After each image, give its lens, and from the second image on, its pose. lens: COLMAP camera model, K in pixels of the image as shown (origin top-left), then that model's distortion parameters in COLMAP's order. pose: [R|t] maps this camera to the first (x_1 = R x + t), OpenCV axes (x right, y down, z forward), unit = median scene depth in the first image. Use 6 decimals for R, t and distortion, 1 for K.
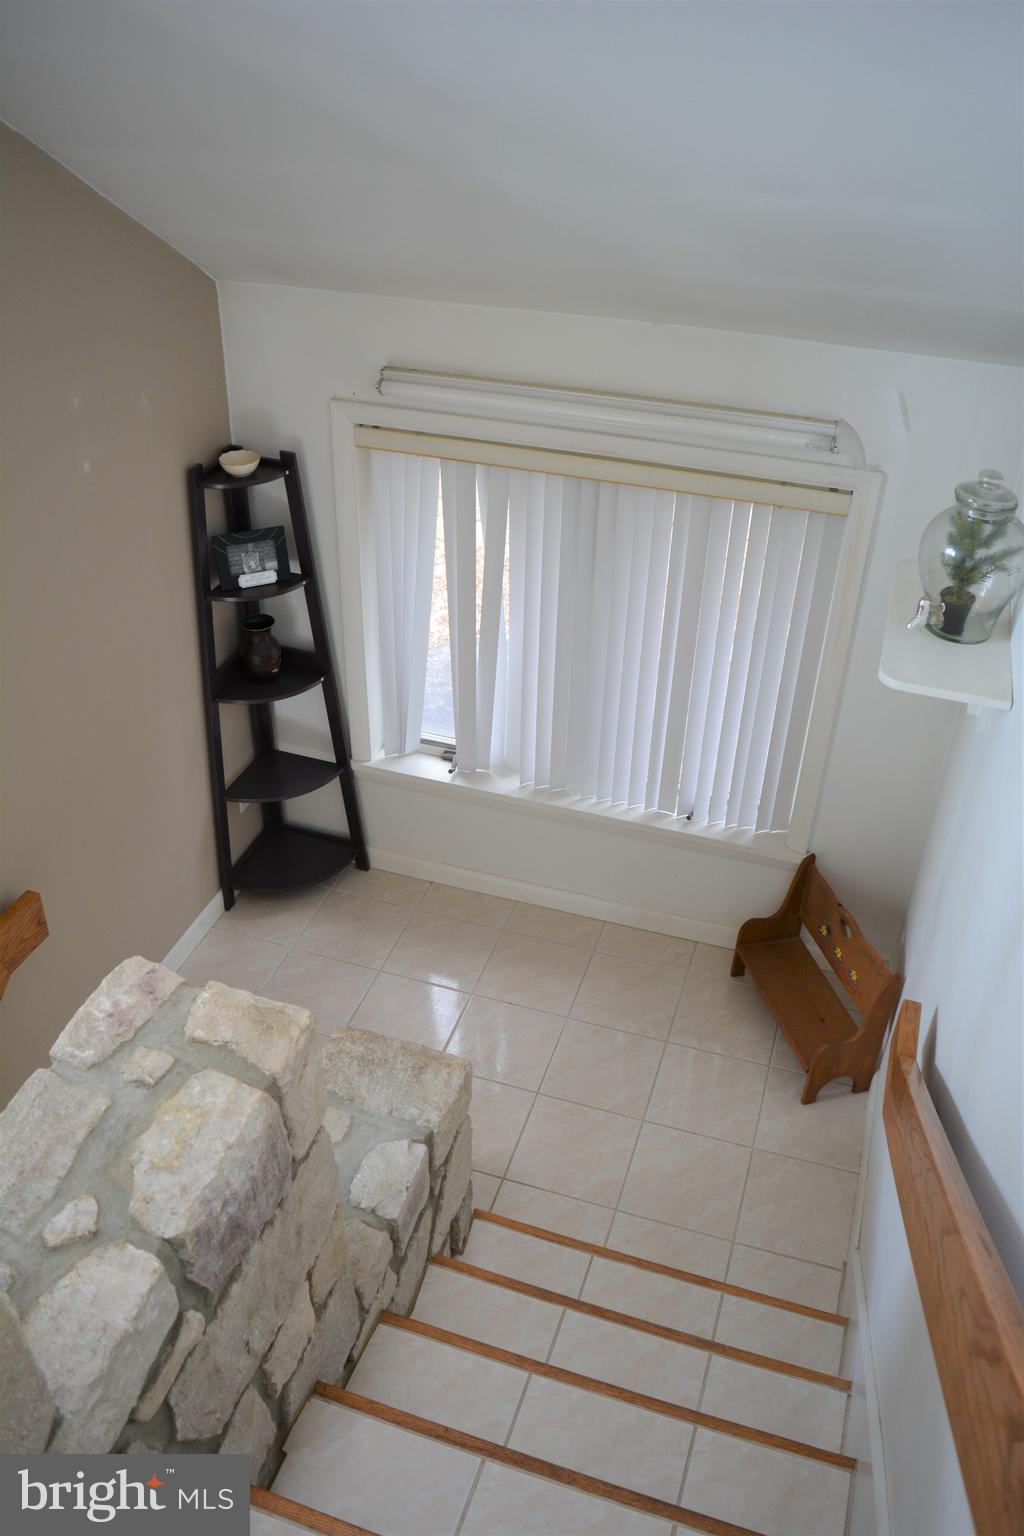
lens RADIAL K [[1207.6, 0, 505.8], [0, 1207.6, 766.4], [0, 0, 1]] dist [-0.095194, 0.021026]
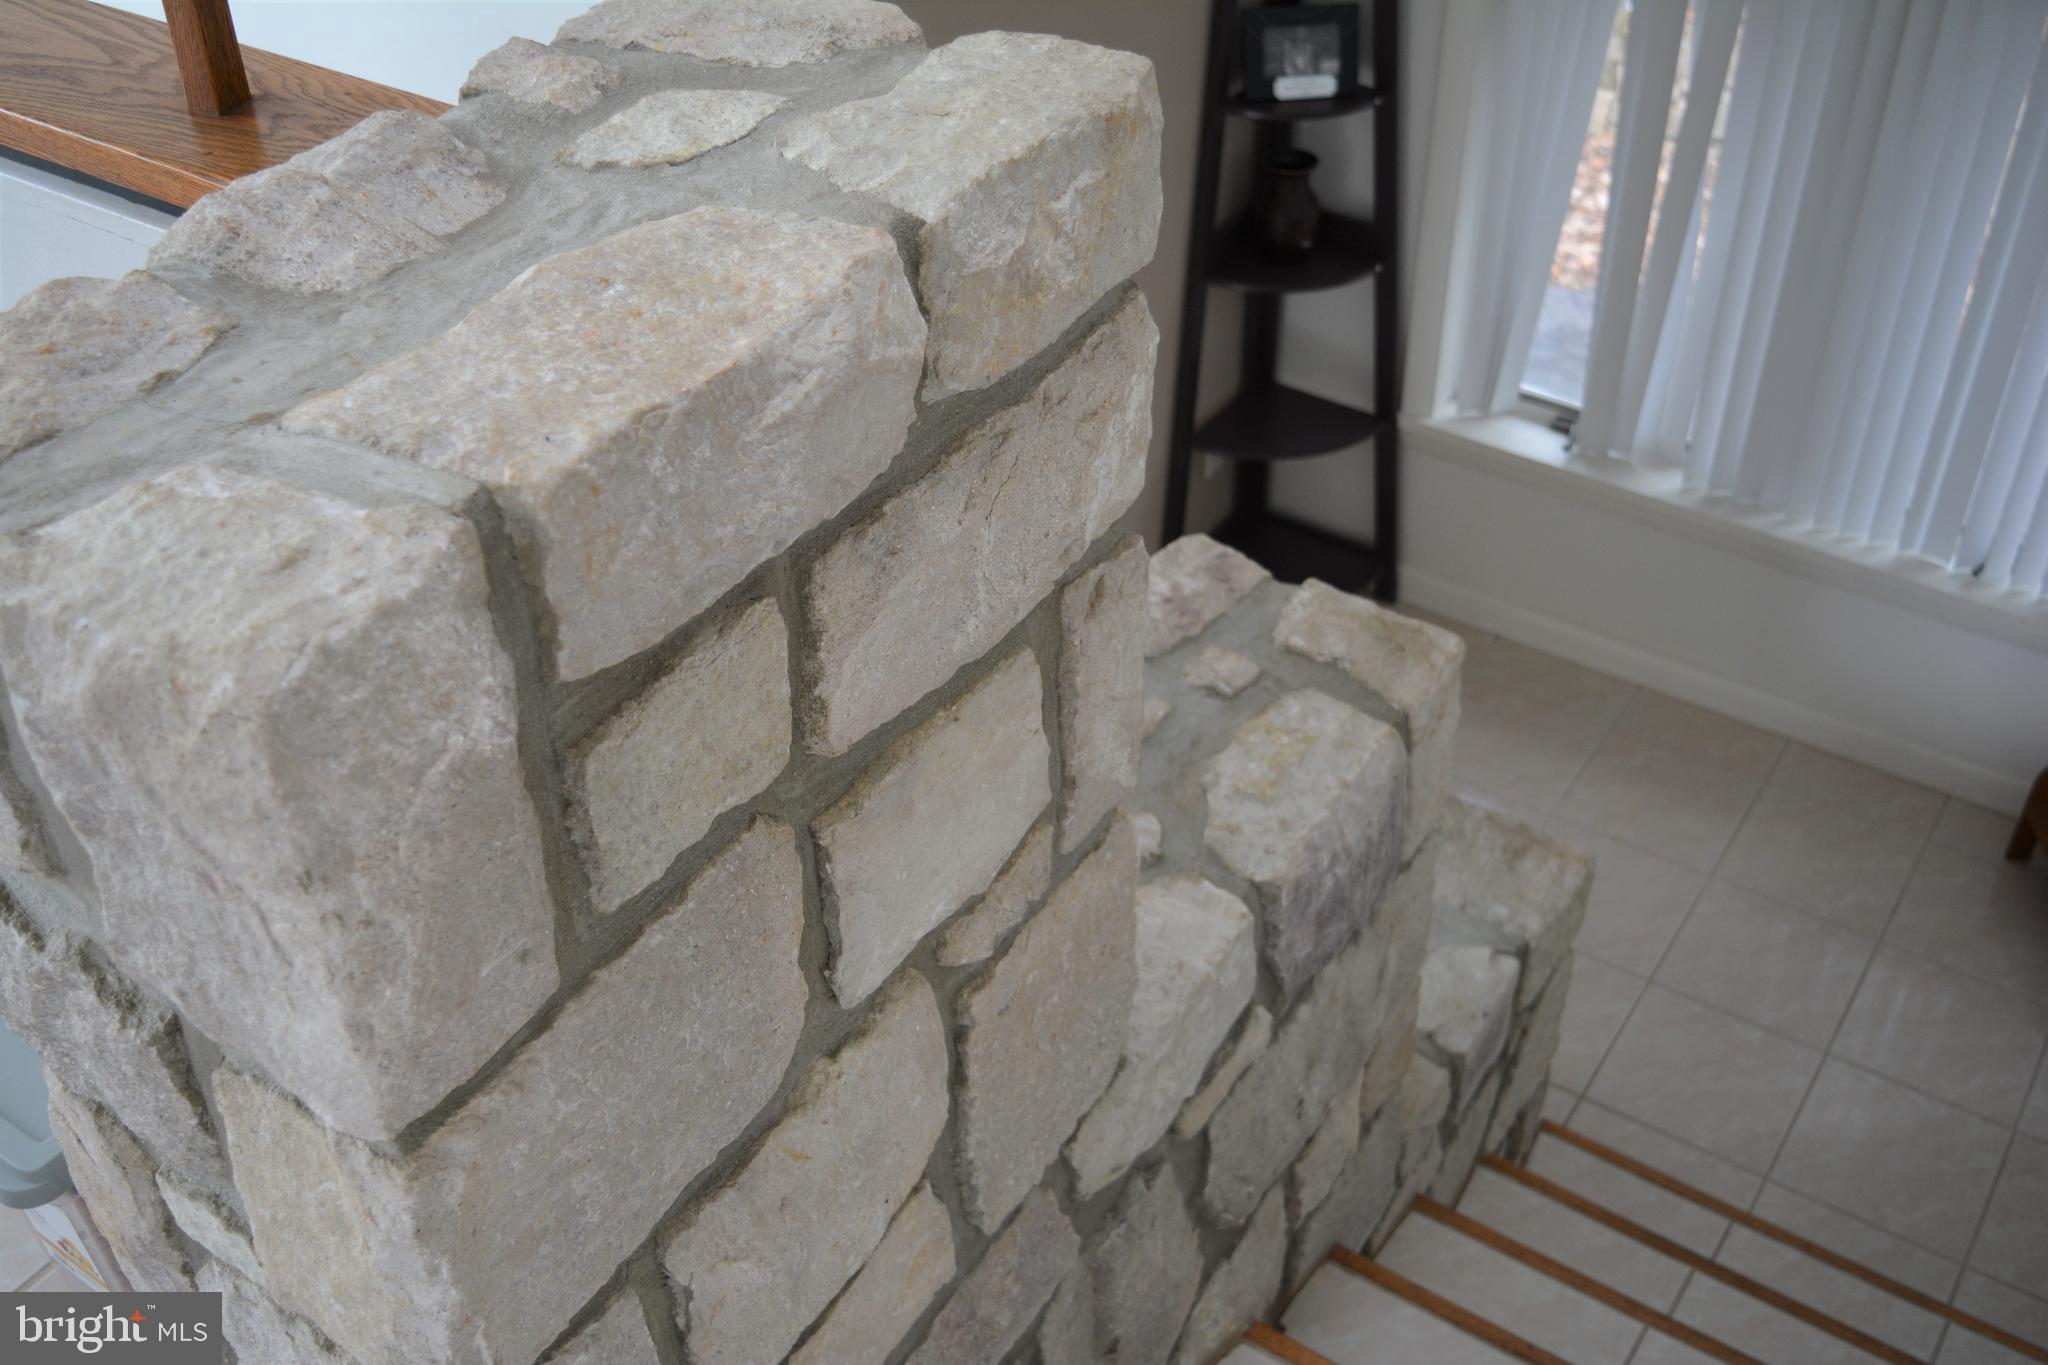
lens RADIAL K [[2184.8, 0, 1016.9], [0, 2184.8, 673.0], [0, 0, 1]] dist [-0.050853, 0.000000]
pose [[0.967441, 0.146986, -0.206041, -0.109489], [-0.137774, 0.988738, 0.058444, 0.136995], [0.212311, -0.028154, 0.976796, -0.179635]]
